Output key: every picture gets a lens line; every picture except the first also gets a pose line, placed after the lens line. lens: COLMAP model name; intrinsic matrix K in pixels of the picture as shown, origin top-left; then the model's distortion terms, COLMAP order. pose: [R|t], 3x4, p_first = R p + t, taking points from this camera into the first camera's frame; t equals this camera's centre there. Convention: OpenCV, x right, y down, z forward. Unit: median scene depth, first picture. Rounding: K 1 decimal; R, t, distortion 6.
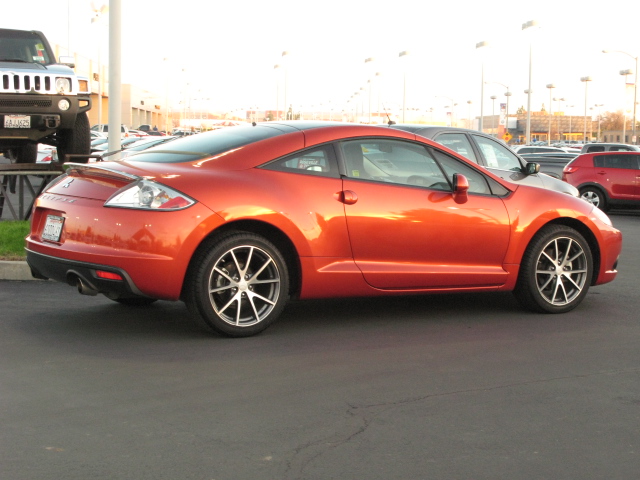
lens RADIAL K [[1328.4, 0, 320.0], [0, 1328.4, 240.0], [0, 0, 1]] dist [-0.005233, -0.061085]
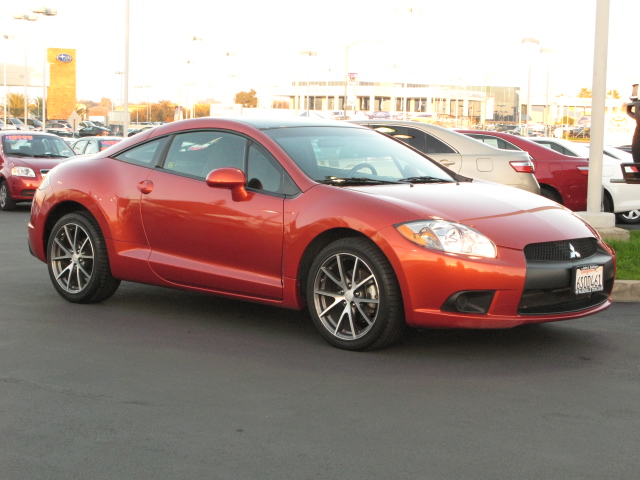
lens RADIAL K [[1328.4, 0, 320.0], [0, 1328.4, 240.0], [0, 0, 1]] dist [-0.005233, -0.061085]
pose [[0.240341, 0.044889, -0.969650, 0.954433], [-0.115251, 0.993184, 0.017412, -0.022211], [0.963822, 0.107568, 0.243876, 0.793310]]
